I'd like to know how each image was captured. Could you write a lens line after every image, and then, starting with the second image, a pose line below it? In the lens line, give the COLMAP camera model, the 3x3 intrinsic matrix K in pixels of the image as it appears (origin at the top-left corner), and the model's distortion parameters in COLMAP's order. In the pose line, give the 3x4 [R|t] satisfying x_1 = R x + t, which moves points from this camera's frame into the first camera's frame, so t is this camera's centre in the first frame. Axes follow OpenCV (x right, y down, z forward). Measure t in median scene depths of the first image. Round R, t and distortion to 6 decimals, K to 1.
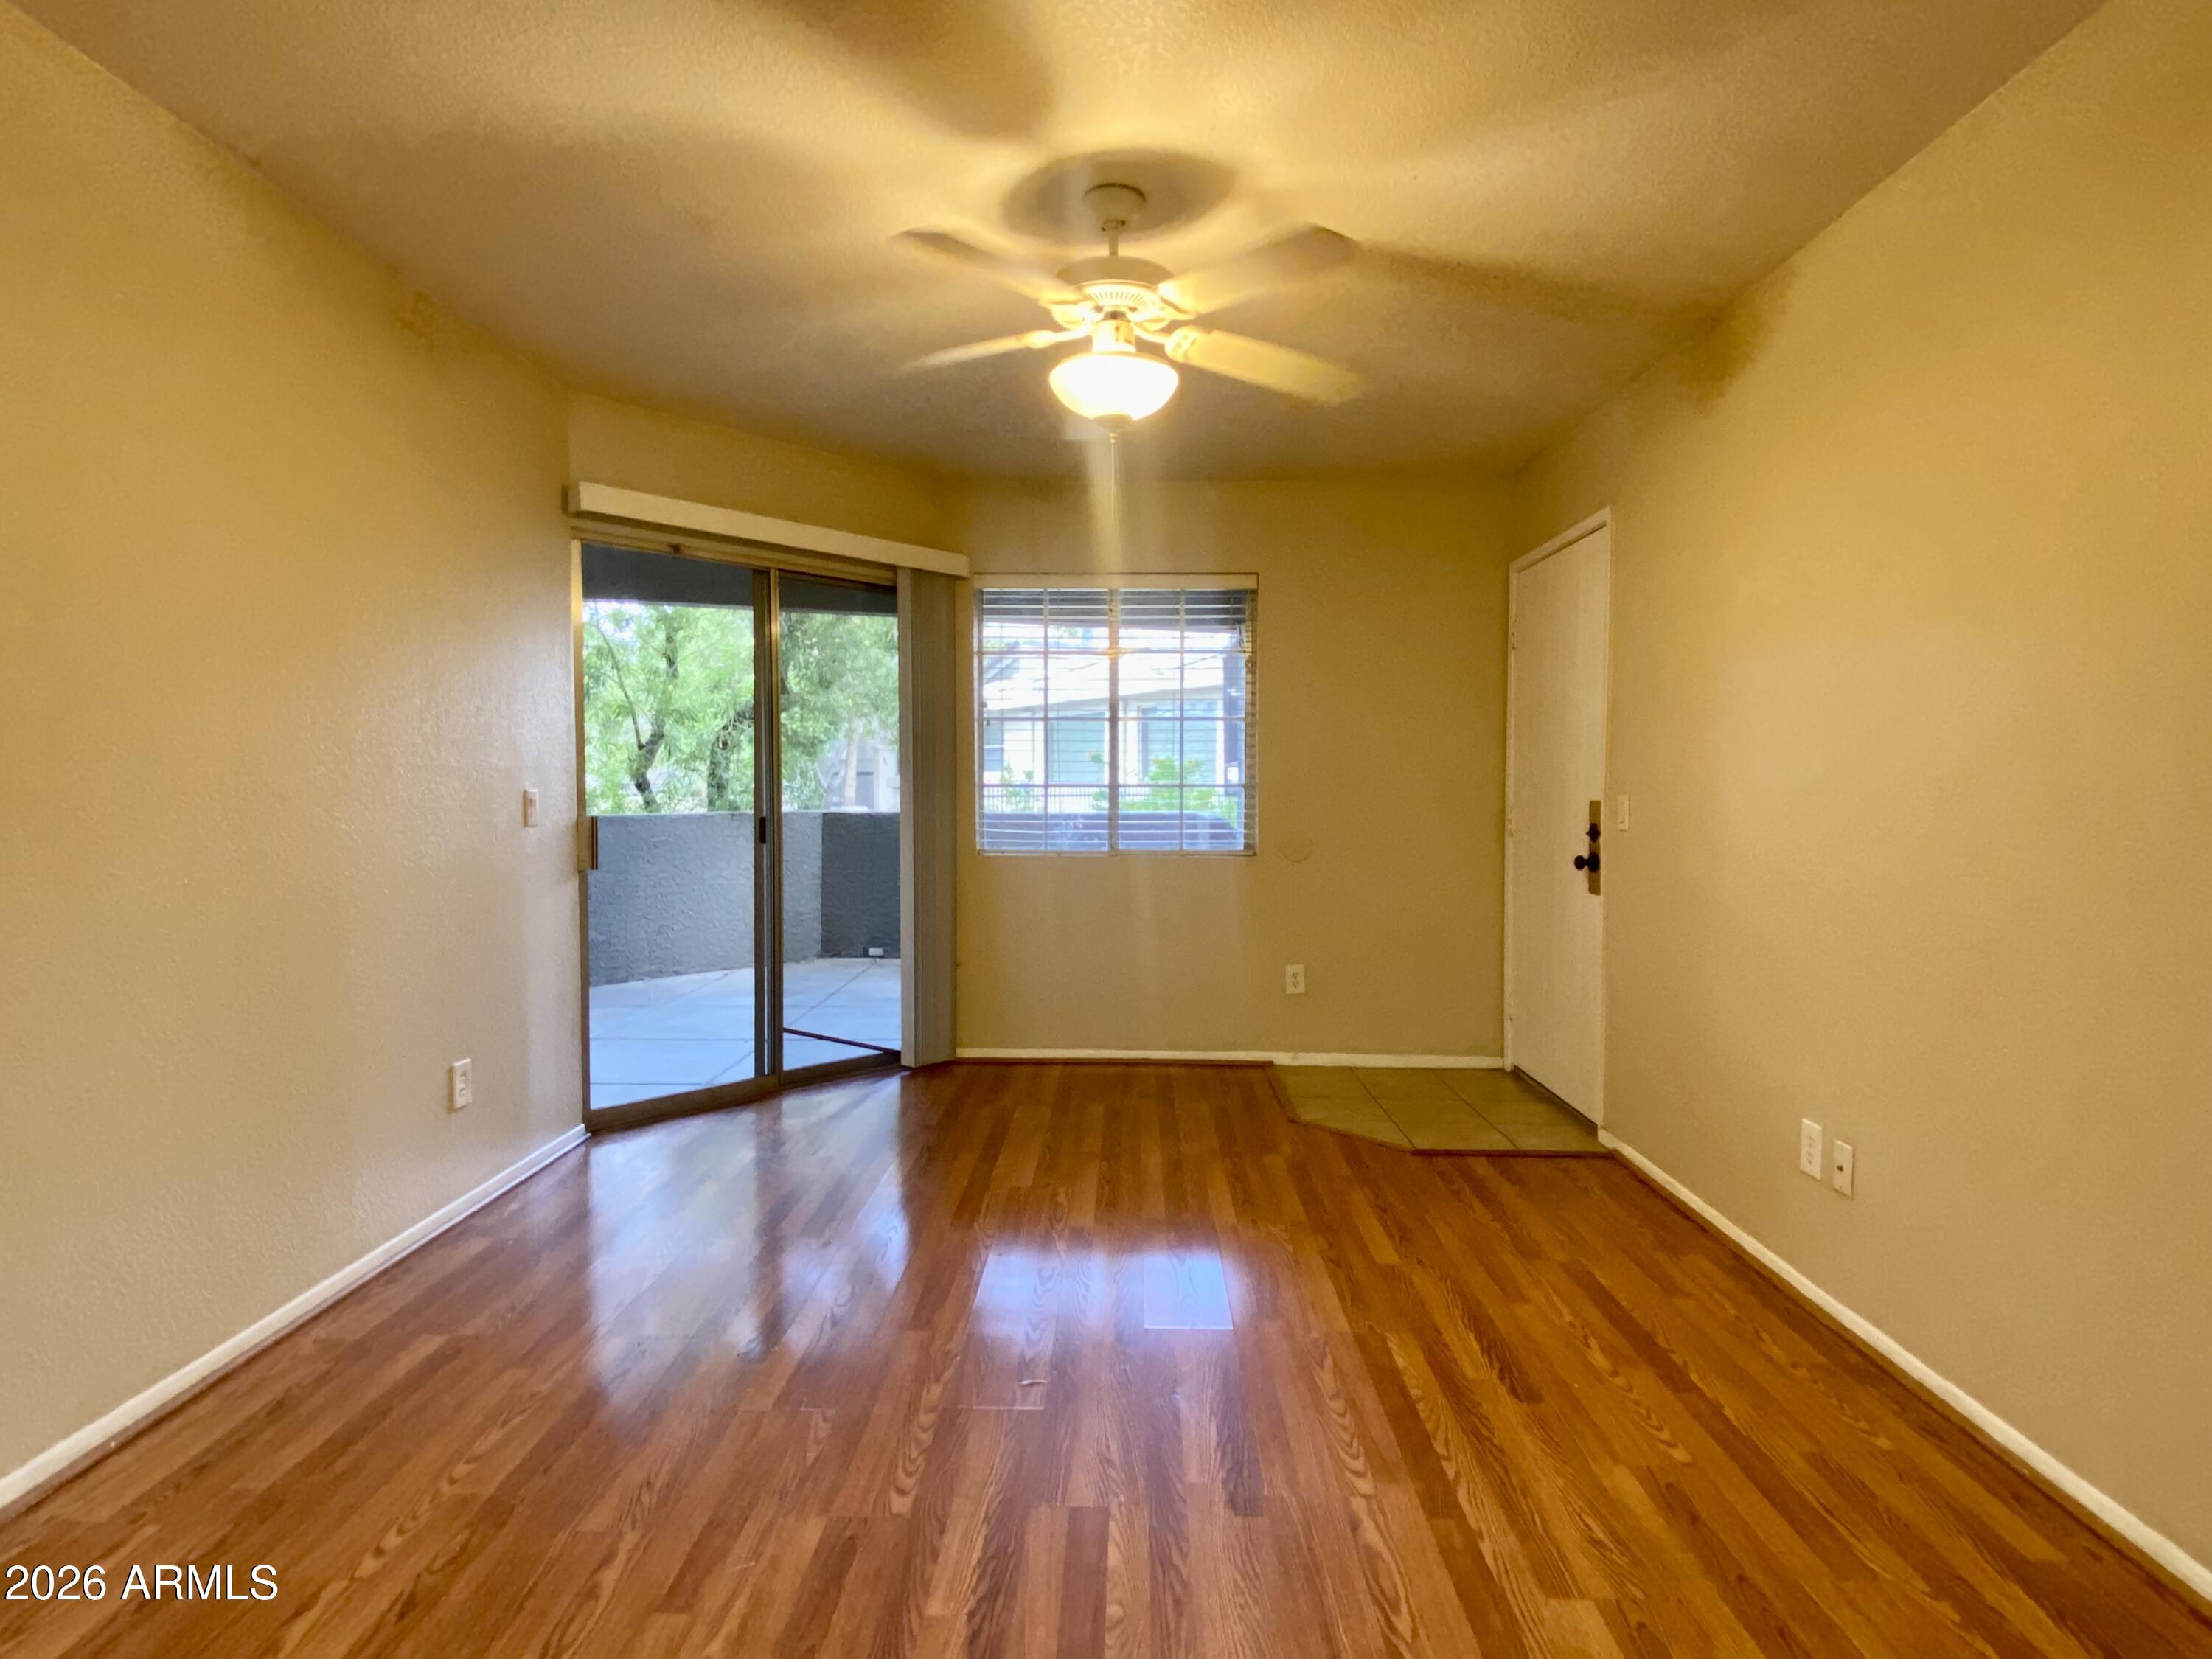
lens RADIAL K [[1160.7, 0, 1107.2], [0, 1160.7, 837.4], [0, 0, 1]] dist [-0.019874, 0.000275]
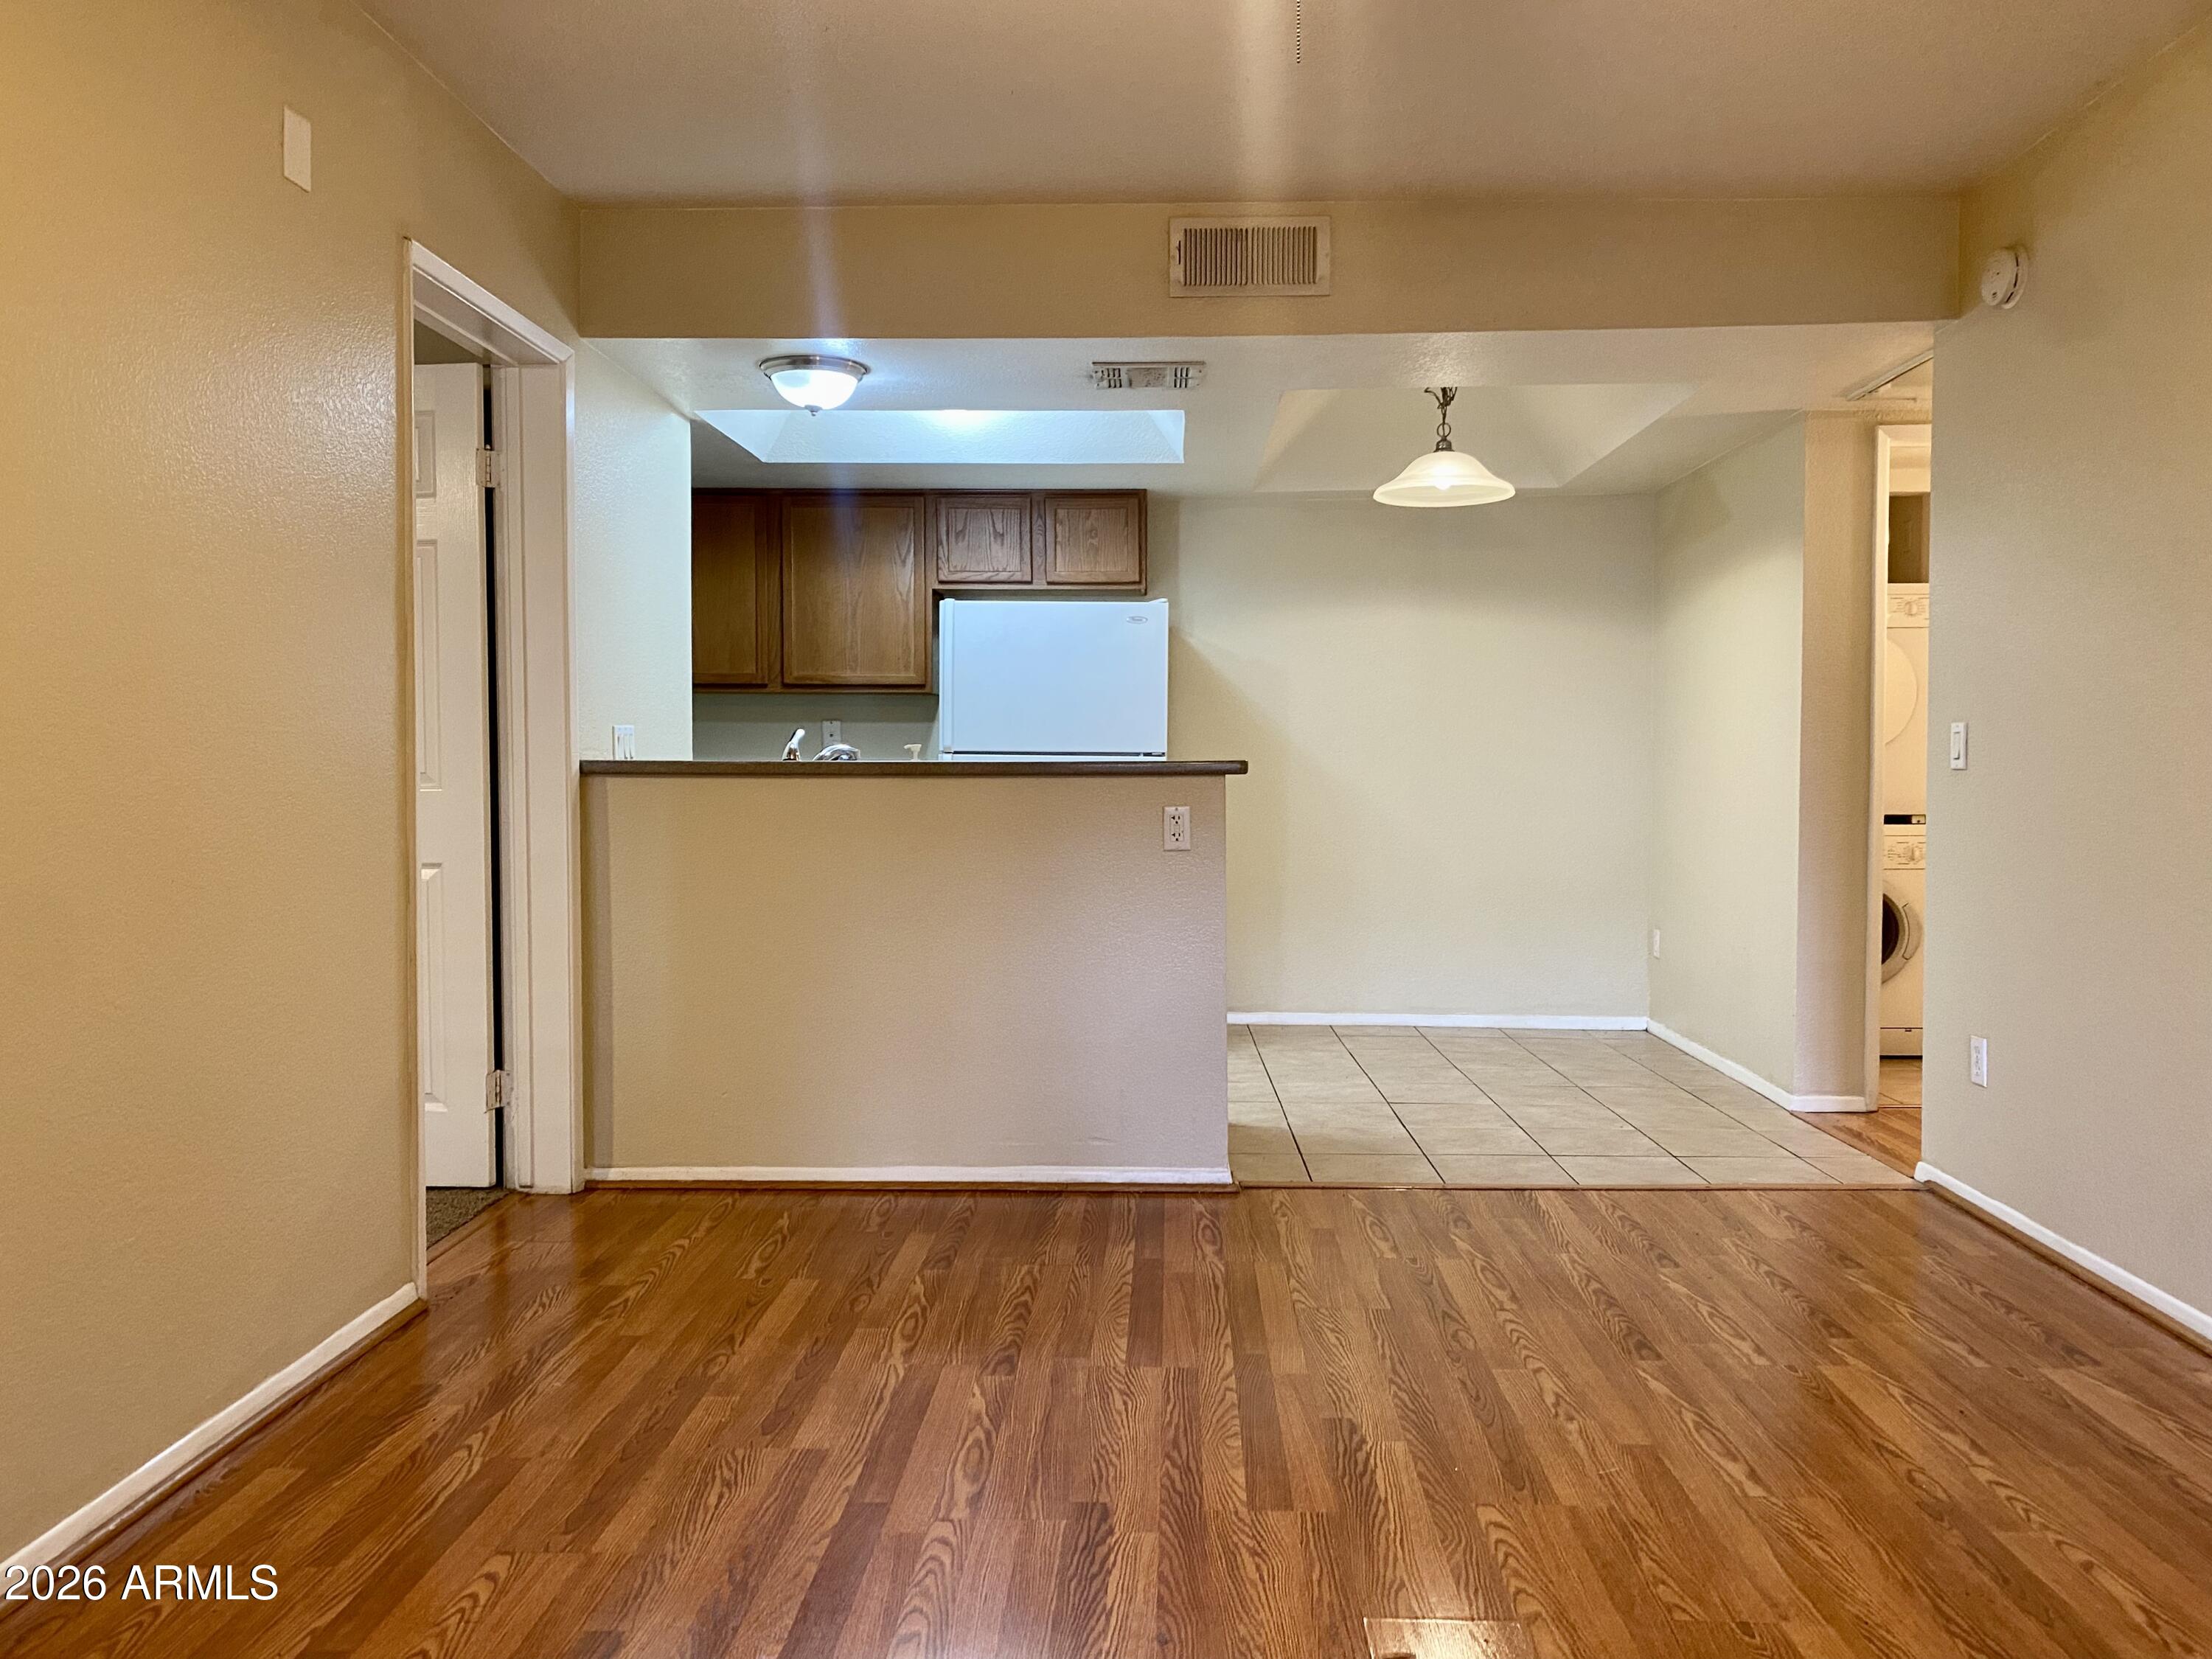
lens RADIAL K [[1767.6, 0, 1100.5], [0, 1767.6, 816.4], [0, 0, 1]] dist [-0.074598, 0.056174]
pose [[-0.999815, -0.003978, 0.018824, 0.094168], [-0.002478, 0.996868, 0.079044, -0.049100], [-0.019080, 0.078983, -0.996693, 2.357912]]
